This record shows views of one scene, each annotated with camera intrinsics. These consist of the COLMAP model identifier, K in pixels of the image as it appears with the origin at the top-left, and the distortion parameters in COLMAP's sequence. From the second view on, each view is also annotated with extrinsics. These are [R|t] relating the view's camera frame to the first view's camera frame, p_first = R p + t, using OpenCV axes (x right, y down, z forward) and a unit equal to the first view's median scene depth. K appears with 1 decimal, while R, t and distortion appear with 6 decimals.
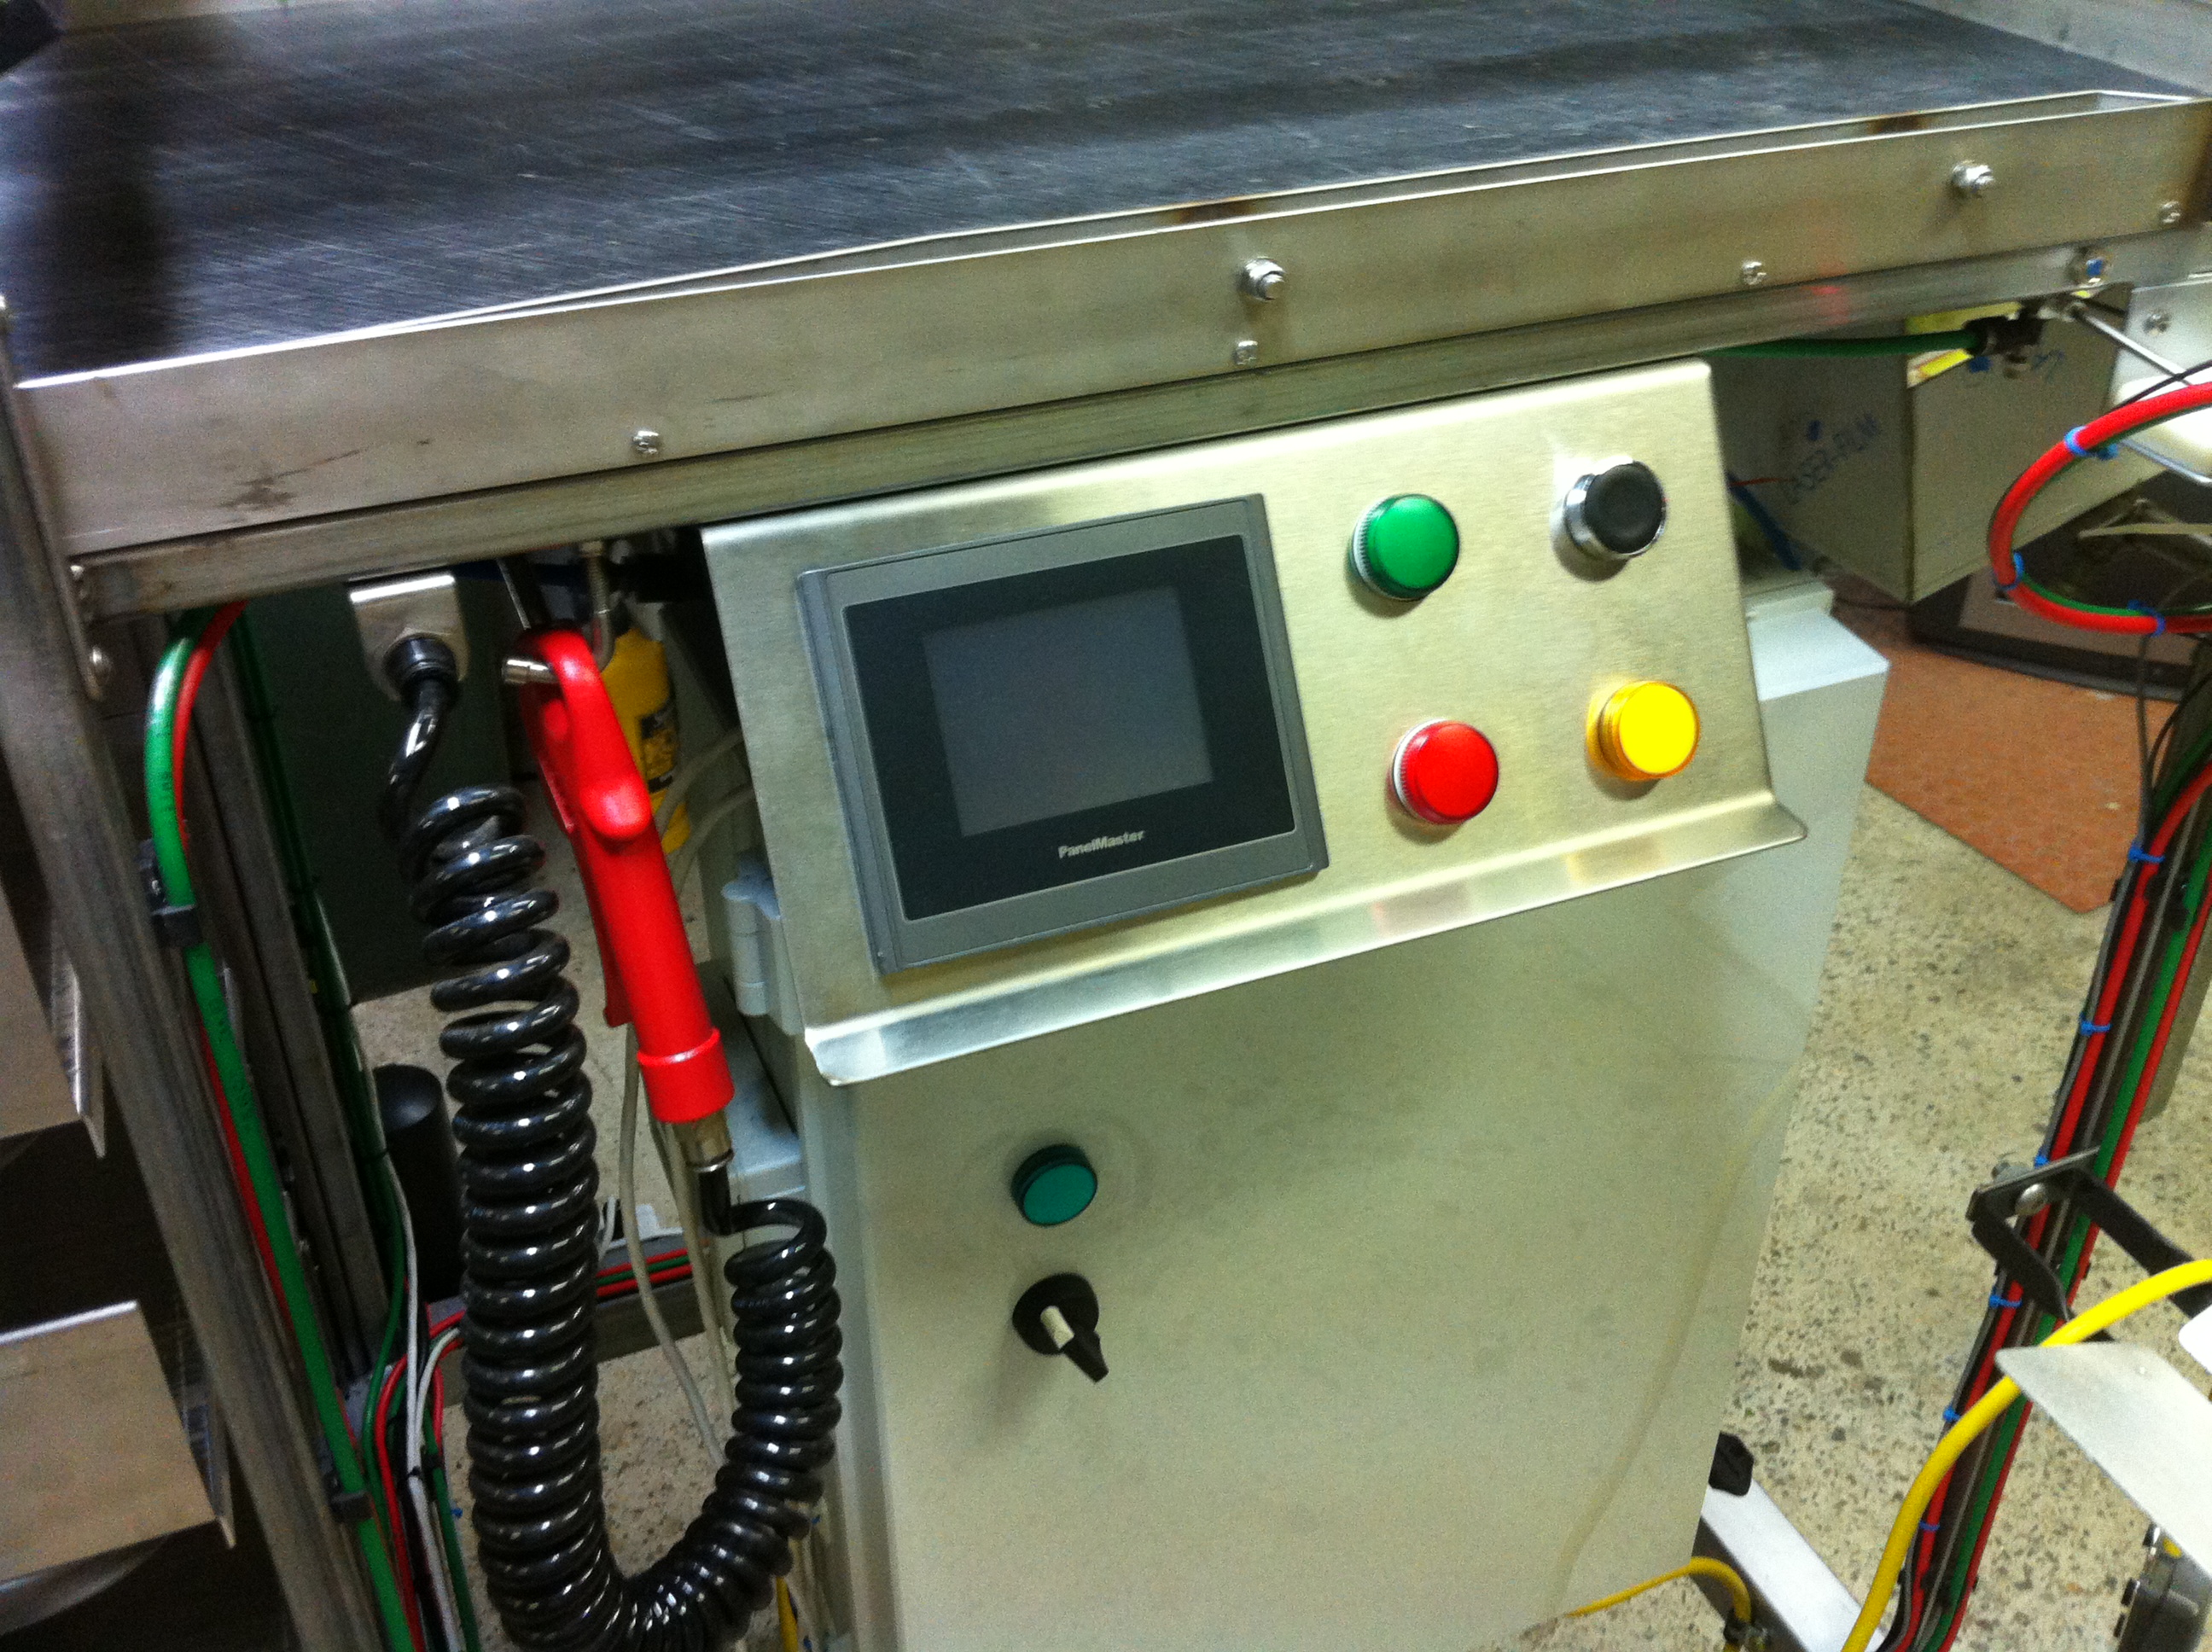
lens RADIAL K [[2147.5, 0, 1109.4], [0, 2147.5, 825.1], [0, 0, 1]] dist [0.090932, 0.000000]
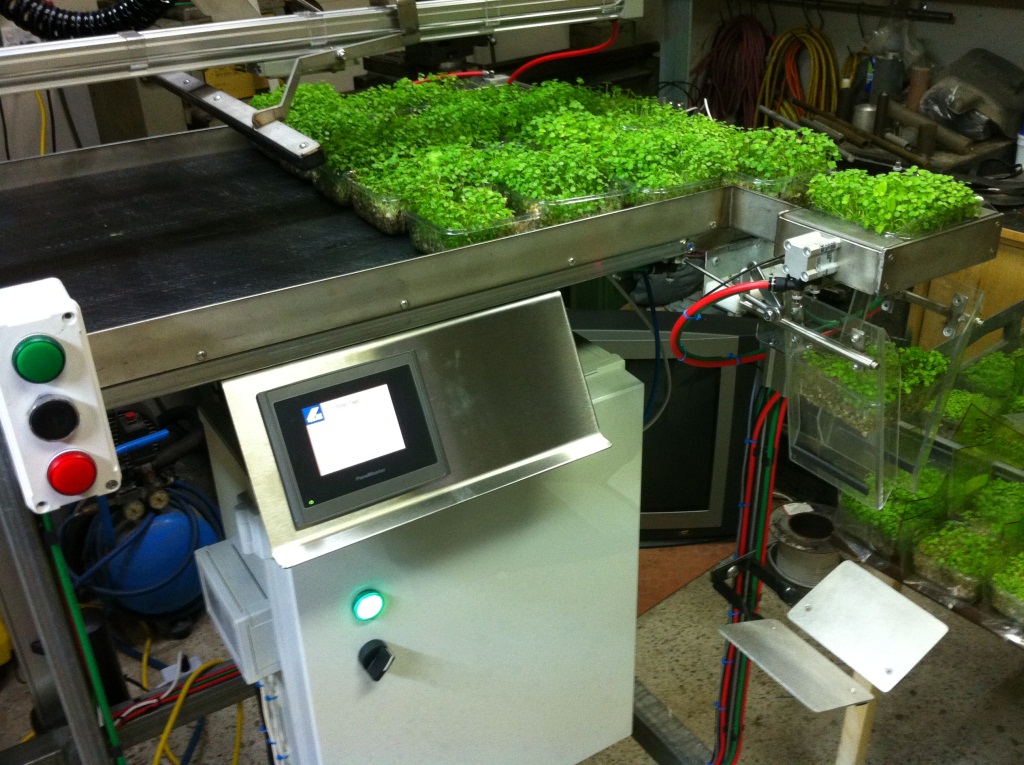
lens RADIAL K [[994.2, 0, 508.0], [0, 994.2, 378.6], [0, 0, 1]] dist [0.090932, 0.000000]
pose [[0.987342, -0.098354, 0.124426, 0.014645], [0.109615, 0.990146, -0.087147, 0.010890], [-0.114629, 0.099683, 0.988394, -0.216152]]
